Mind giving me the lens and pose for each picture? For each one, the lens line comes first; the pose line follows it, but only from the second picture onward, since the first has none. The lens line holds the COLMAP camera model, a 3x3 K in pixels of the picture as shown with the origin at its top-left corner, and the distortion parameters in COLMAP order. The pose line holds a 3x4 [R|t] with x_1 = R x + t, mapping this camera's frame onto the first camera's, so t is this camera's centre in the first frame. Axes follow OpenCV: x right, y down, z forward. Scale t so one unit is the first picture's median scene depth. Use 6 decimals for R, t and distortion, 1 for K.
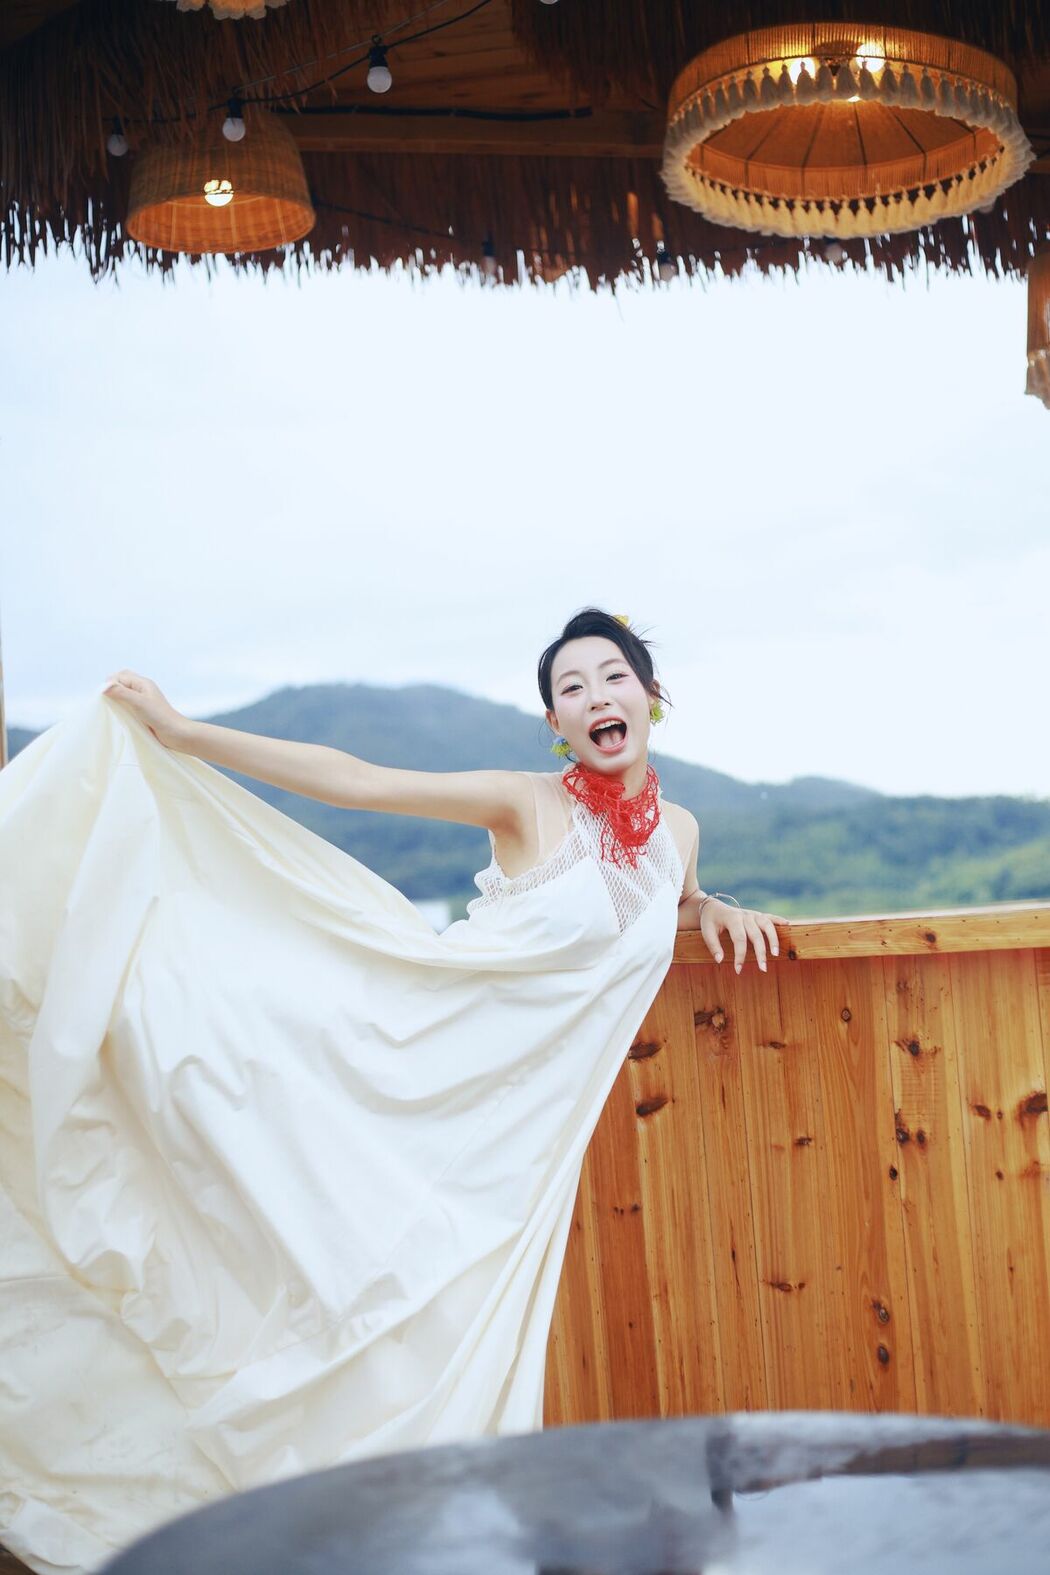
lens RADIAL K [[2278.9, 0, 501.8], [0, 2278.9, 780.9], [0, 0, 1]] dist [-0.104249, -0.057819]
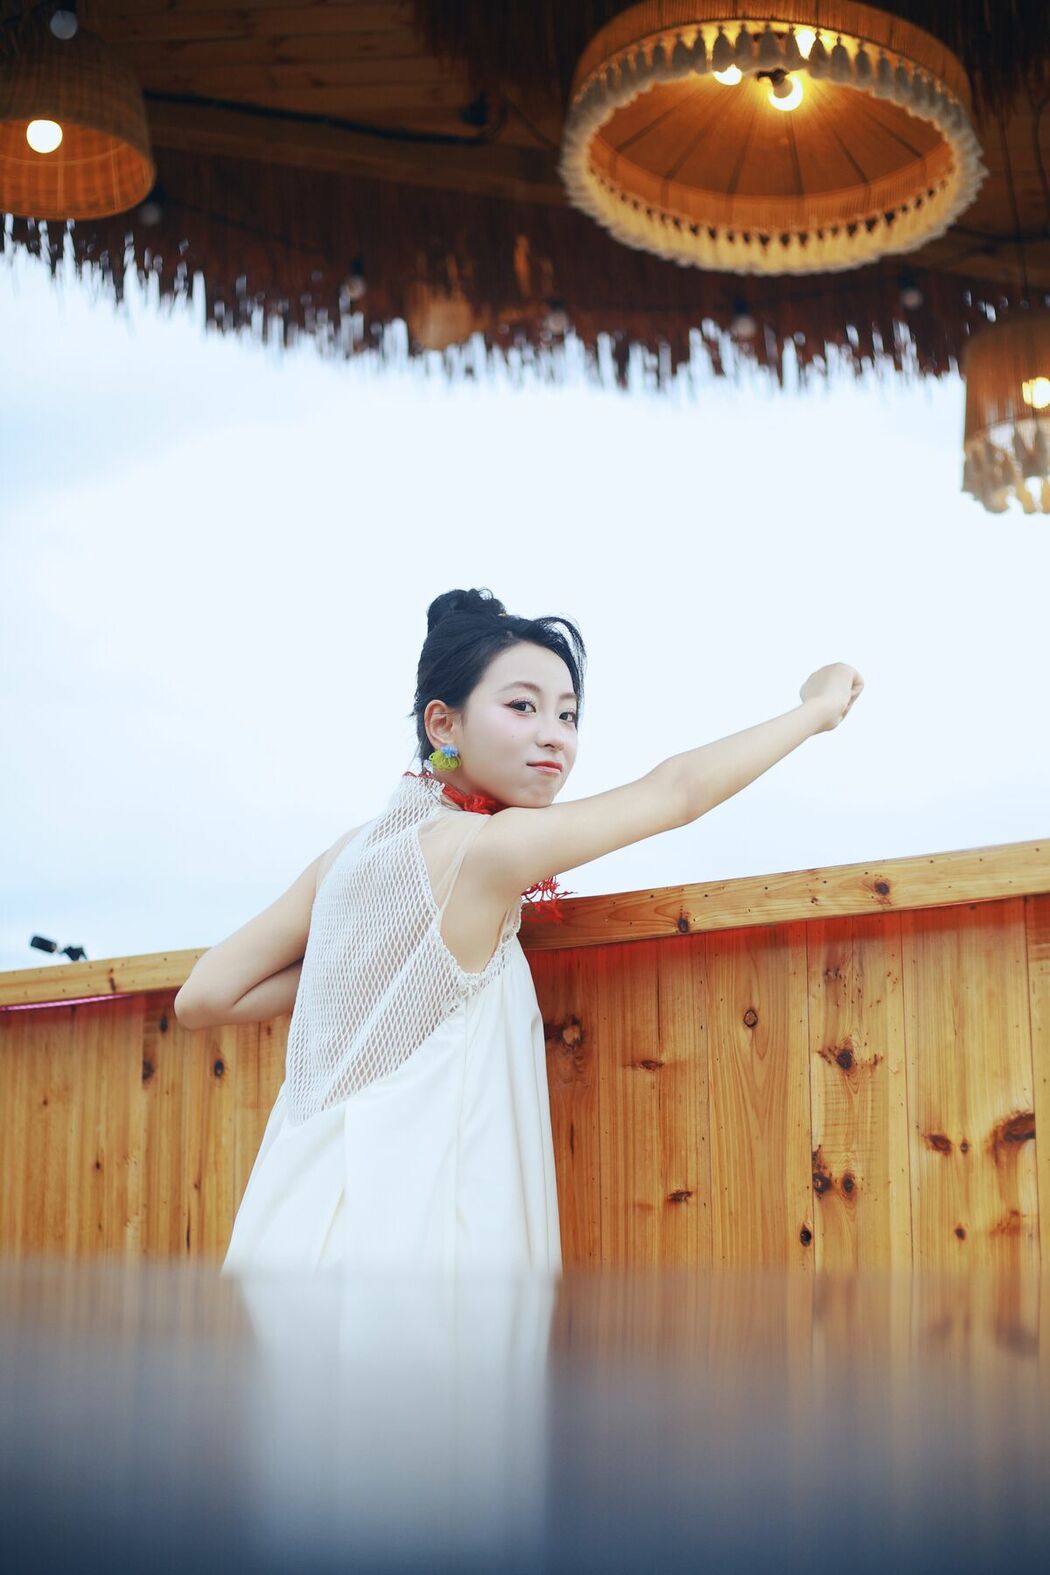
lens RADIAL K [[2323.1, 0, 467.0], [0, 2323.1, 785.7], [0, 0, 1]] dist [-0.099024, -0.044906]
pose [[0.995197, 0.085194, 0.048211, 0.018667], [-0.077912, 0.987533, -0.136777, 0.135013], [-0.059263, 0.132364, 0.989428, 0.255809]]
